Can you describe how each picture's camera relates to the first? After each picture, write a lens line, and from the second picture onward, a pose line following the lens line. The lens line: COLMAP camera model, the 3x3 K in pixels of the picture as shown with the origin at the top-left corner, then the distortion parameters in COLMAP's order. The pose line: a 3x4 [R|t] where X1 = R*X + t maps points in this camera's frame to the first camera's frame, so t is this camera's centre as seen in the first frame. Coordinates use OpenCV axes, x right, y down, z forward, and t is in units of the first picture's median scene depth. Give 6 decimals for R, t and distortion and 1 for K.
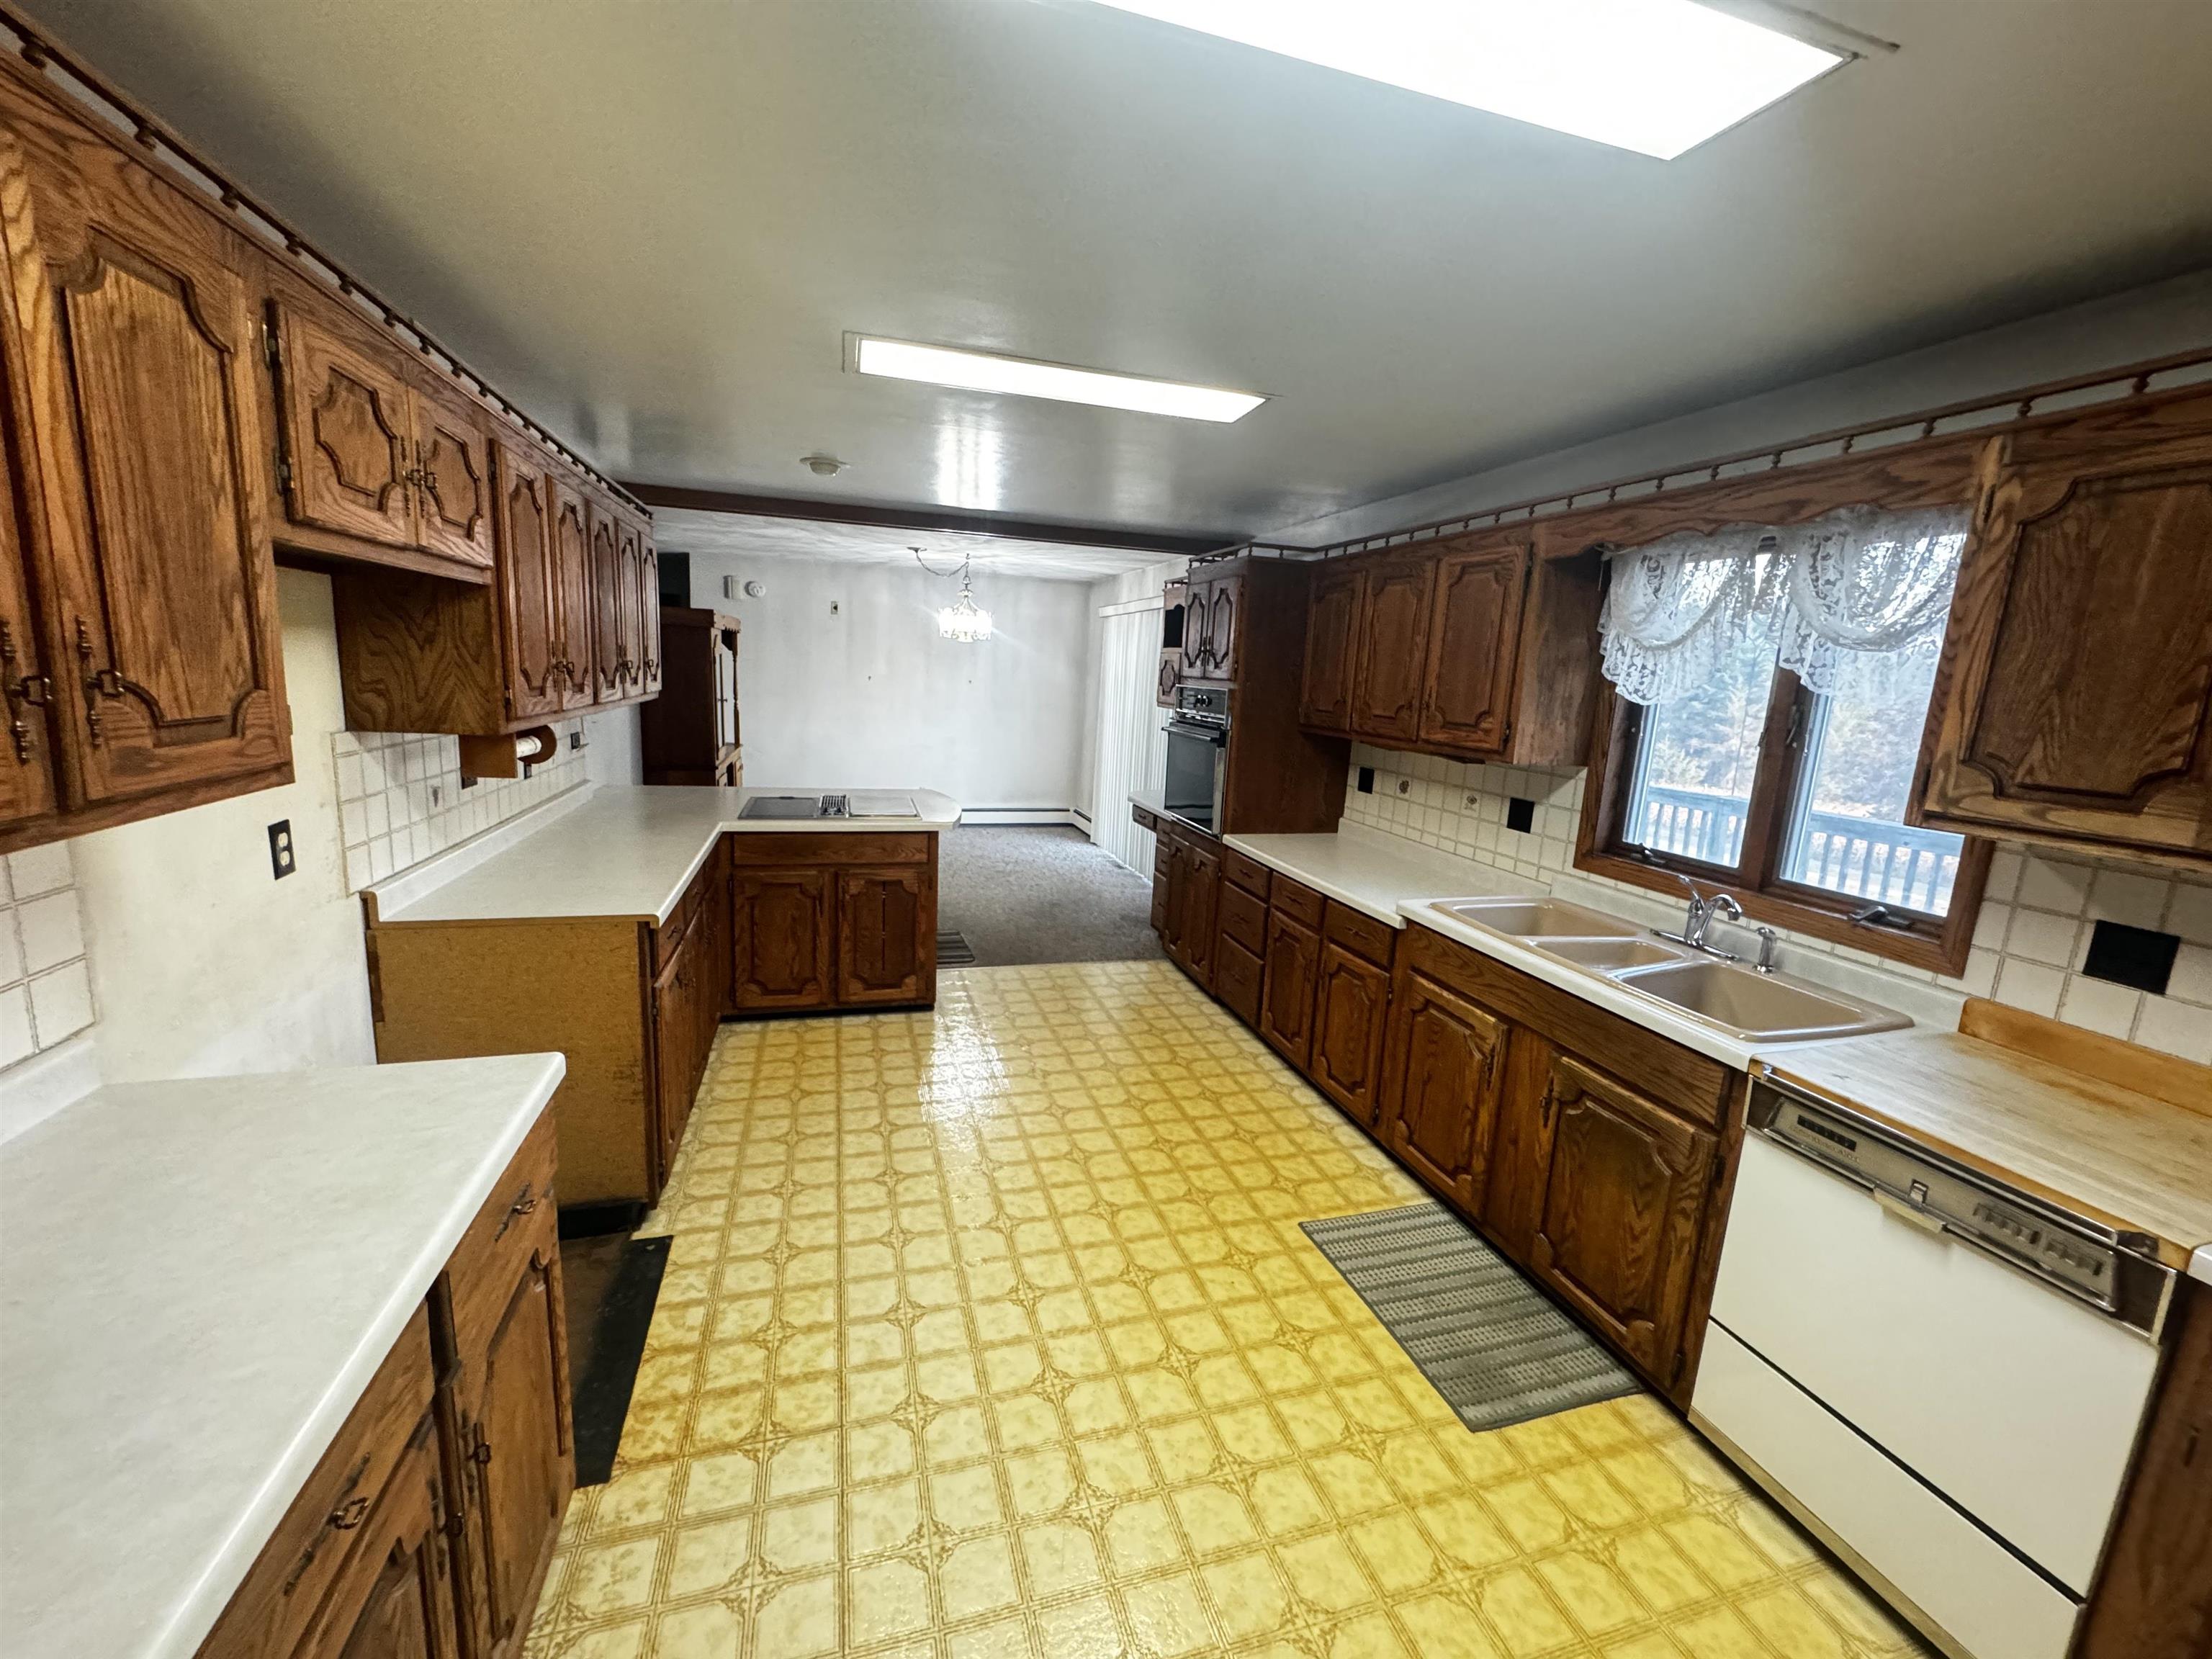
lens RADIAL K [[880.8, 0, 1102.8], [0, 880.8, 827.7], [0, 0, 1]] dist [-0.000798, 0.000129]
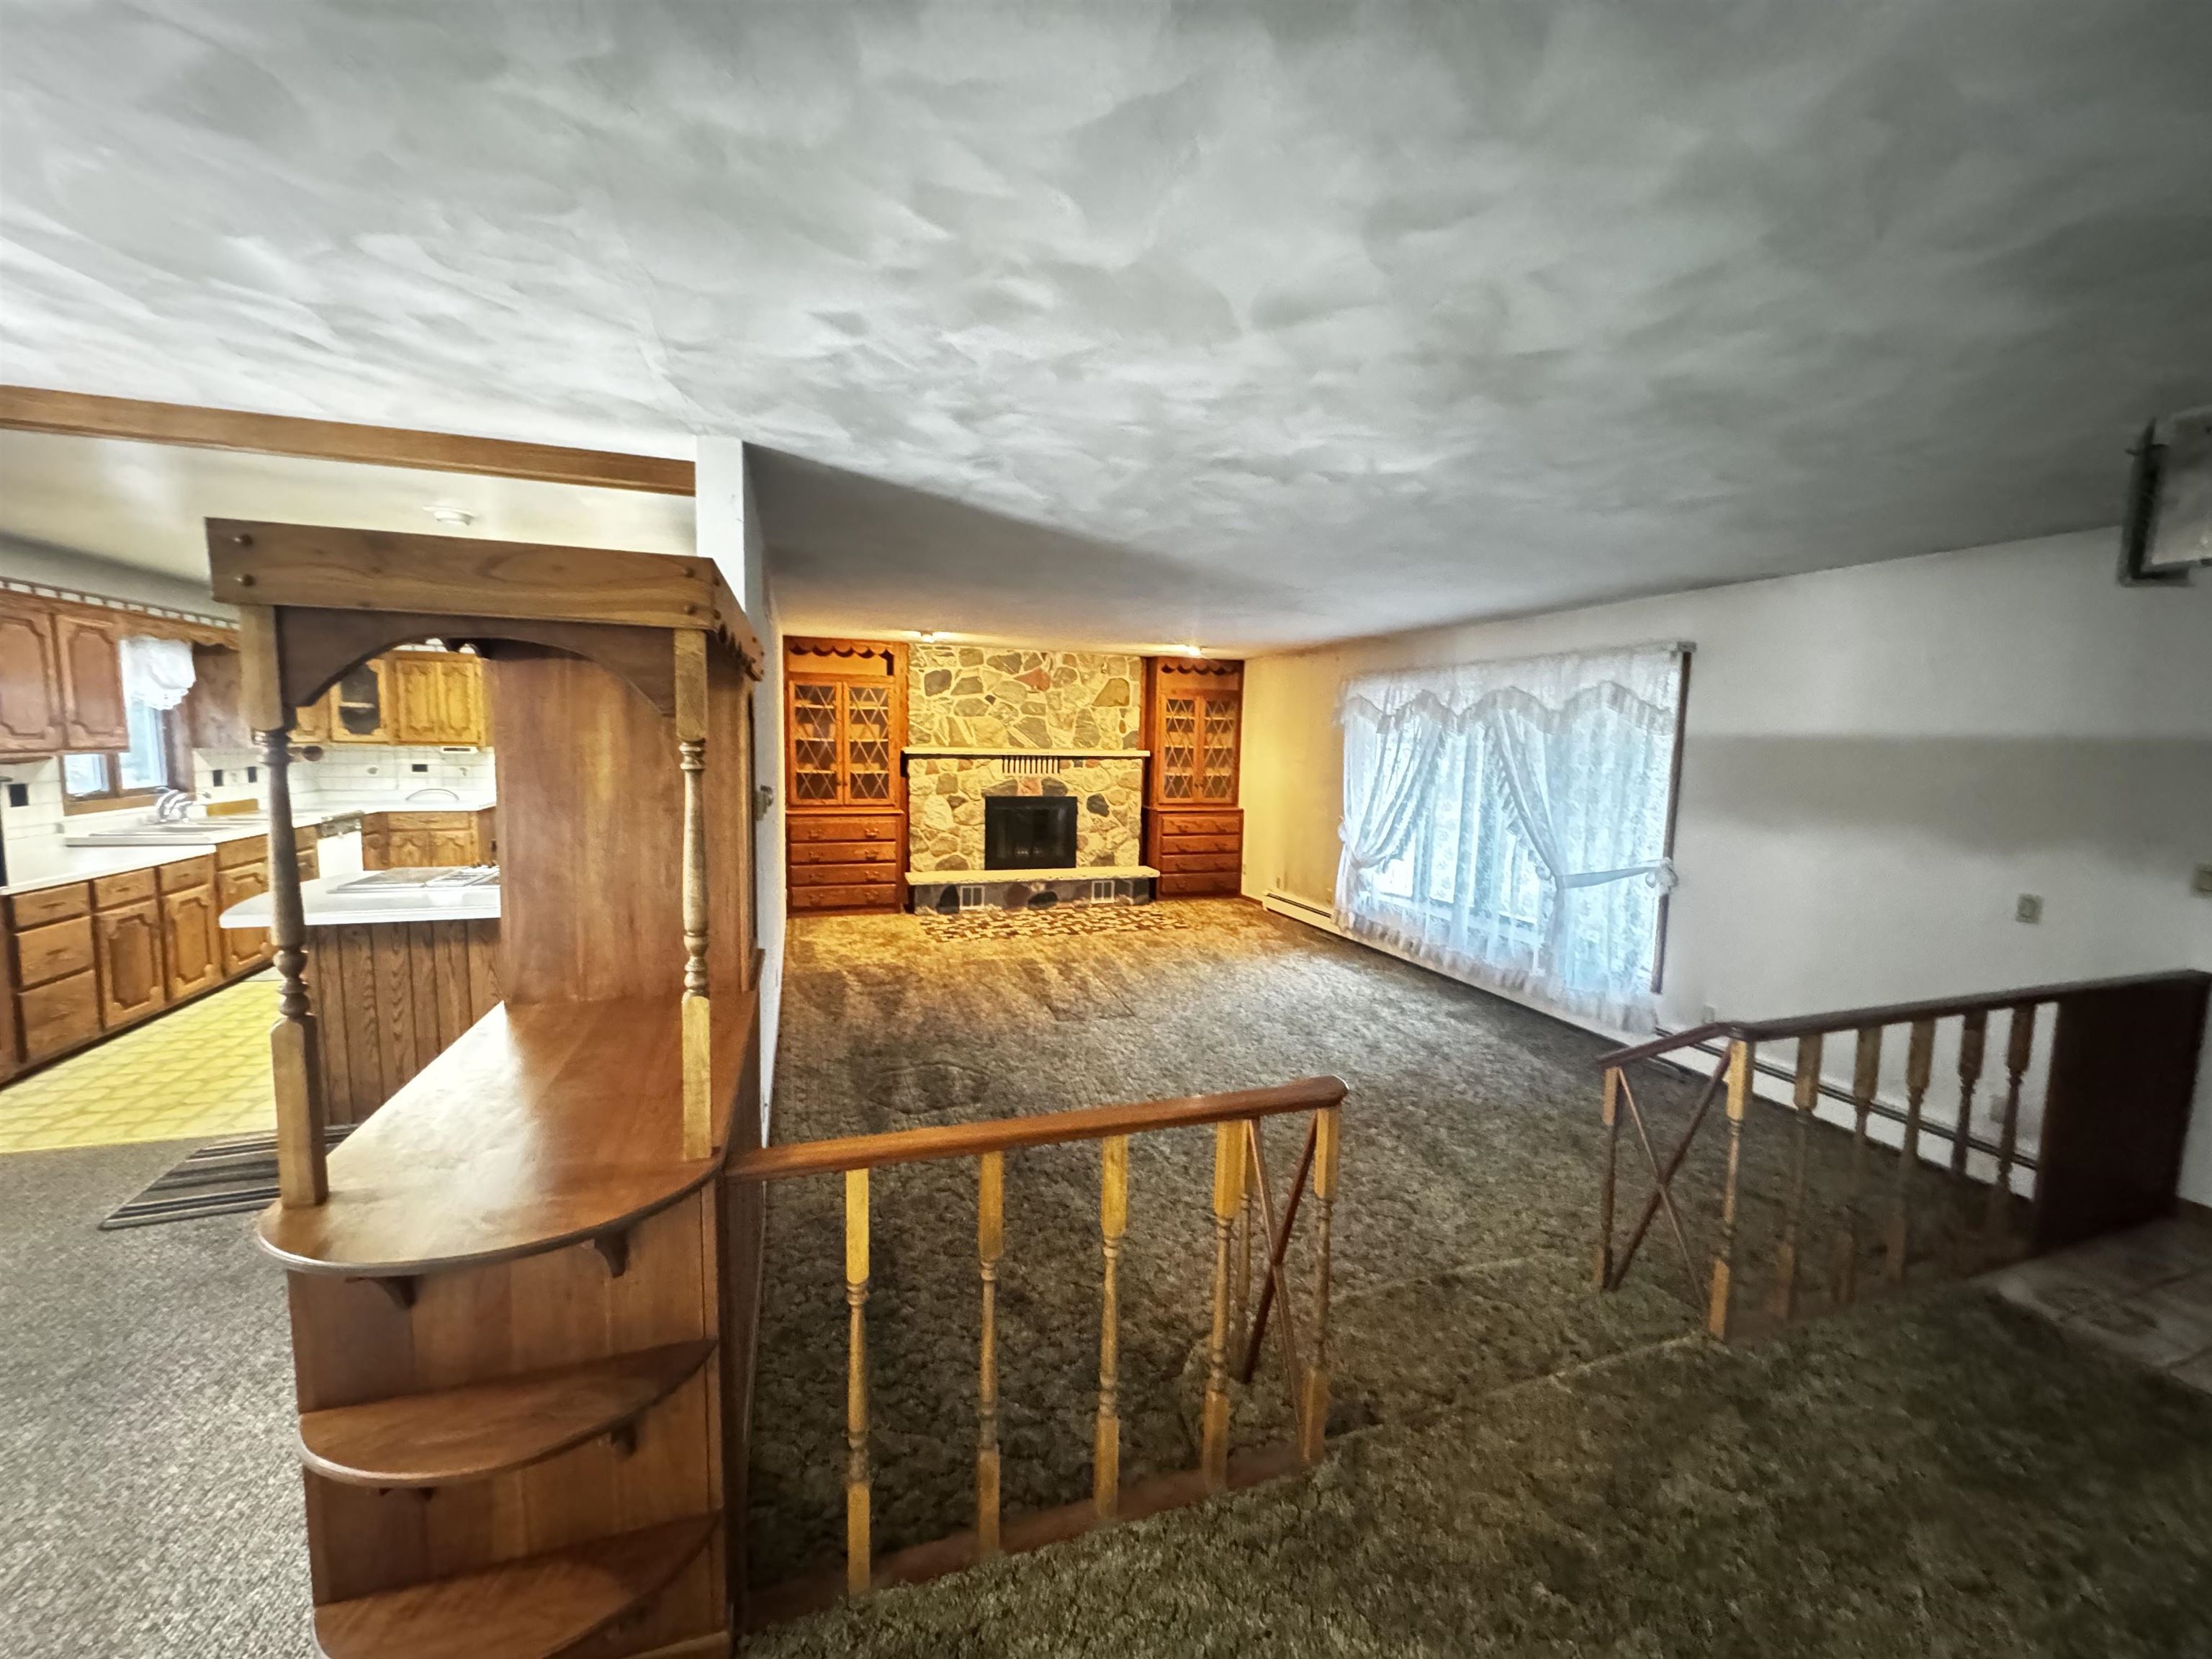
lens RADIAL K [[880.8, 0, 1102.8], [0, 880.8, 827.7], [0, 0, 1]] dist [-0.000798, 0.000129]
pose [[-0.996675, -0.068778, -0.043694, -1.179435], [-0.078205, 0.957988, 0.275939, -0.485237], [0.022880, 0.278438, -0.960182, 2.401312]]
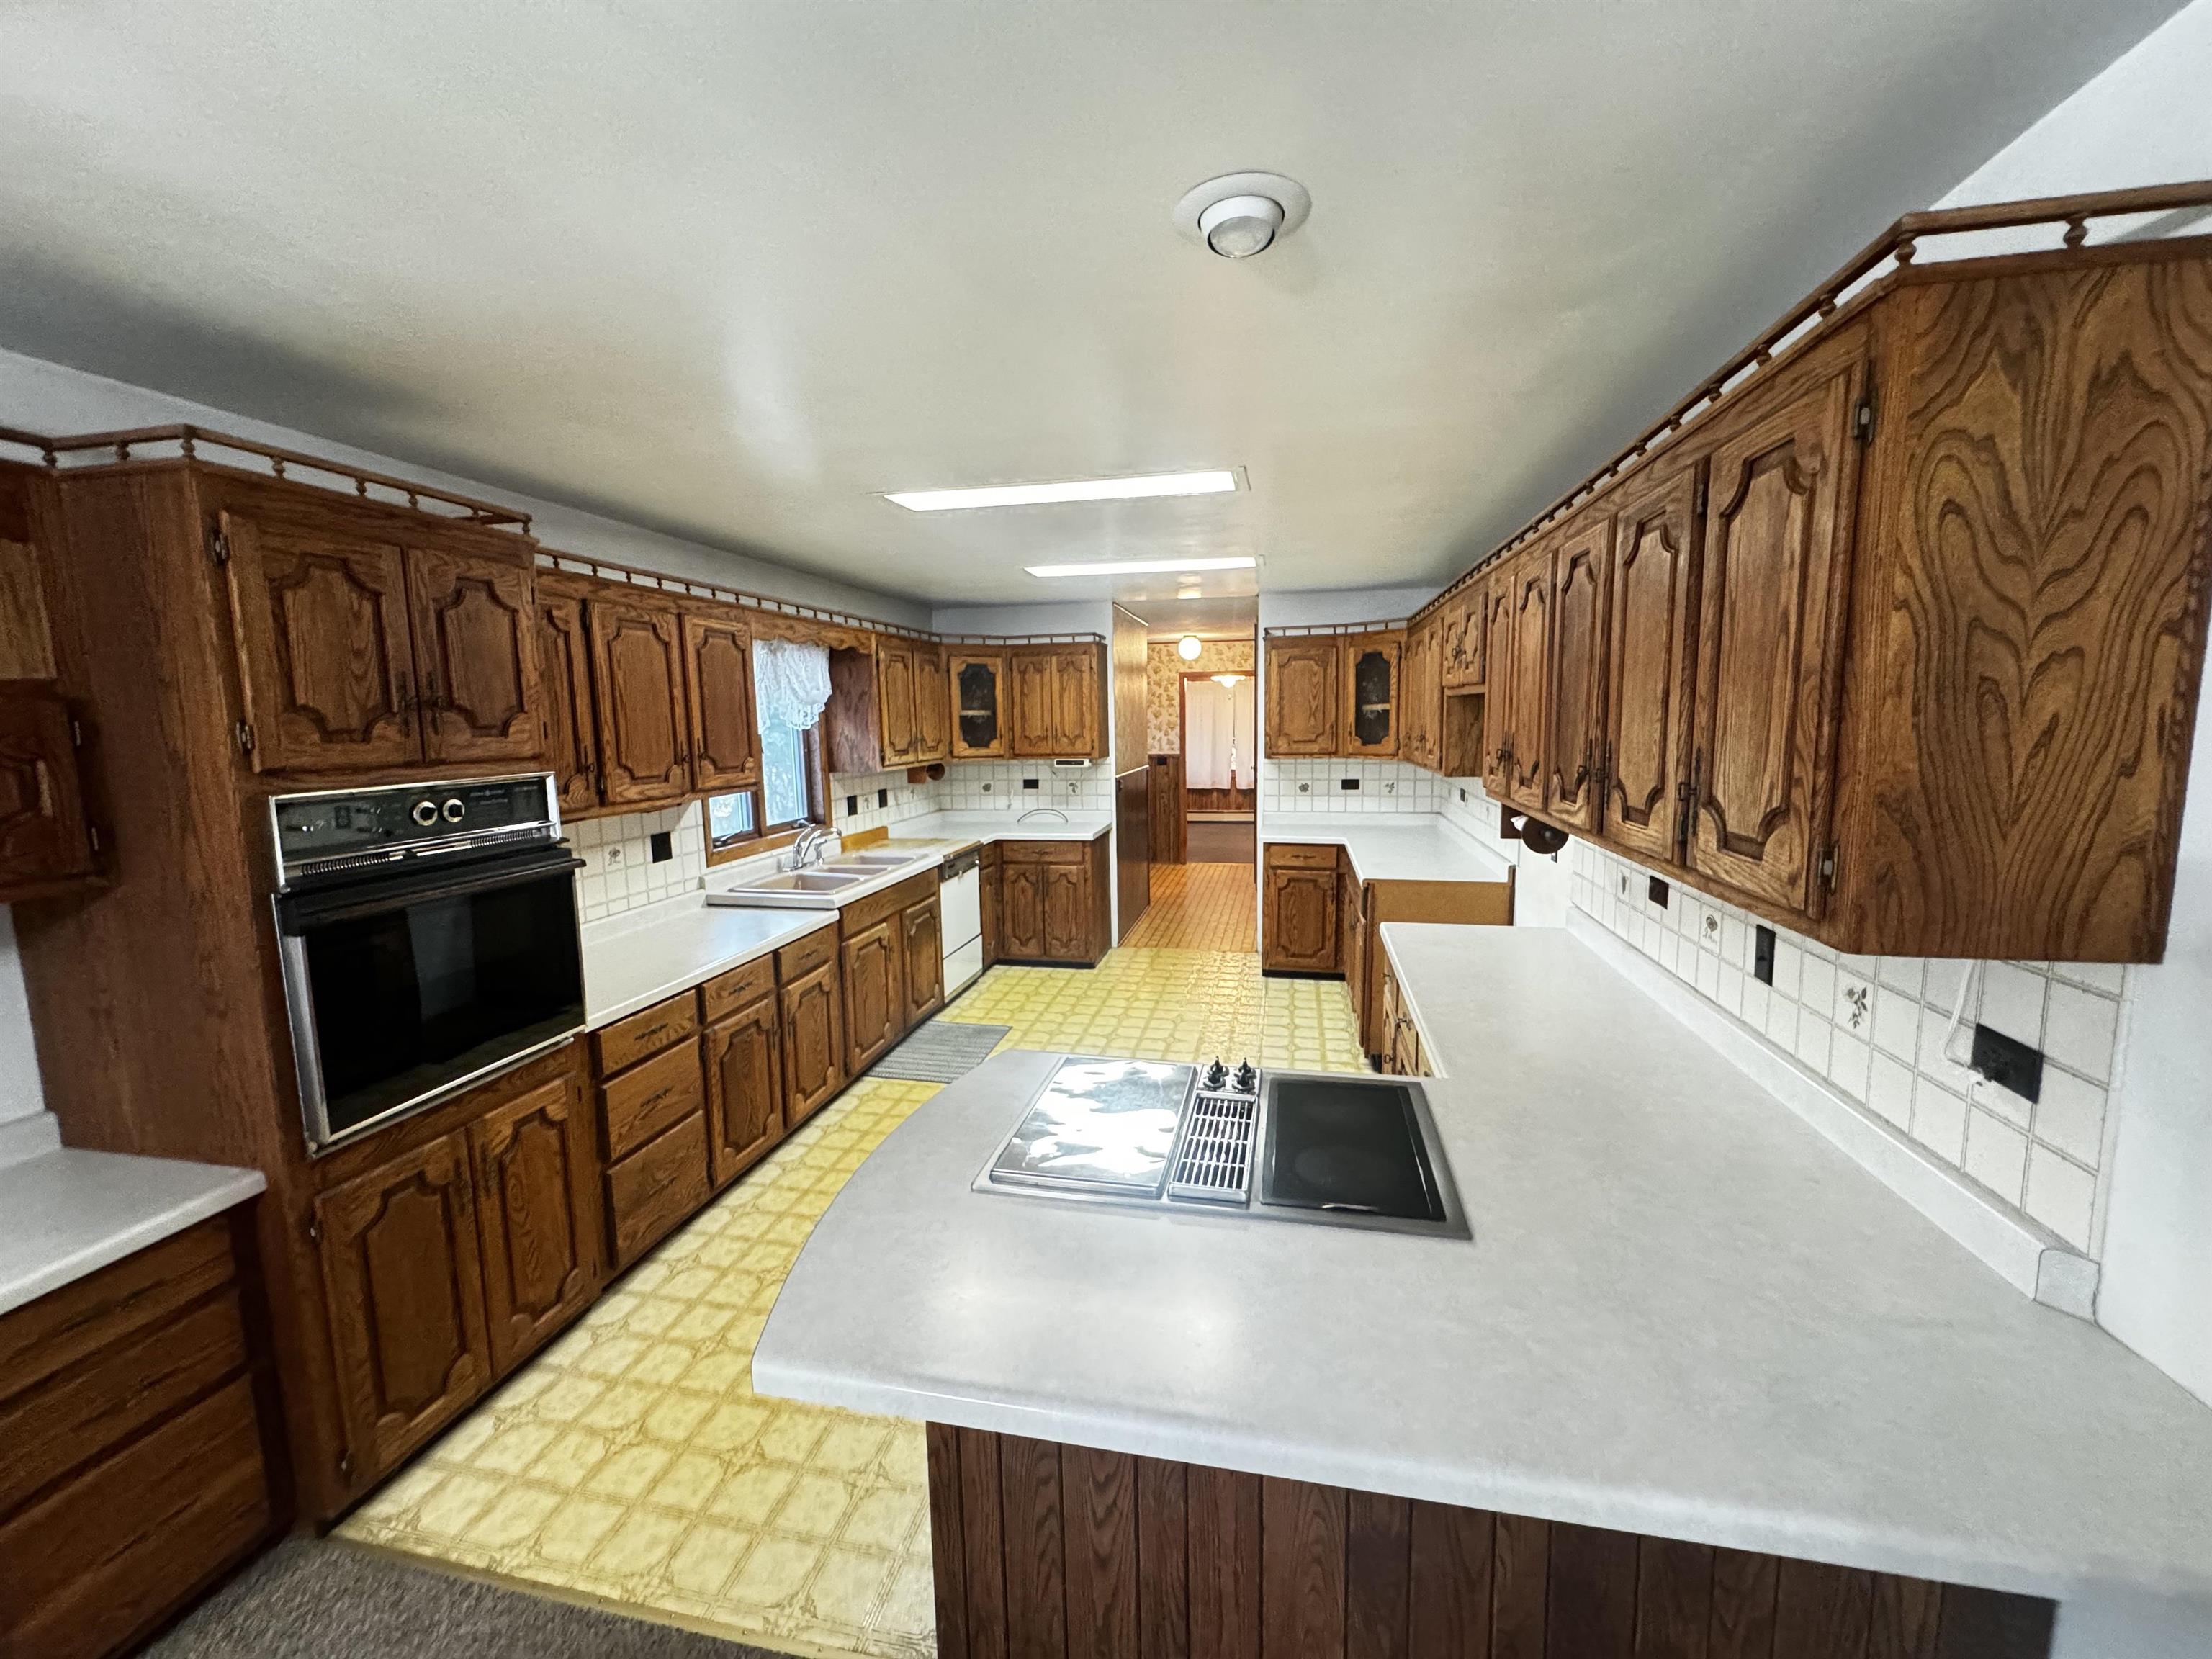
lens RADIAL K [[880.8, 0, 1102.8], [0, 880.8, 827.7], [0, 0, 1]] dist [-0.000798, 0.000129]
pose [[-0.876961, -0.095718, 0.470932, -0.548367], [0.058701, 0.951288, 0.302663, -0.346553], [-0.476963, 0.293068, -0.828624, 1.665053]]
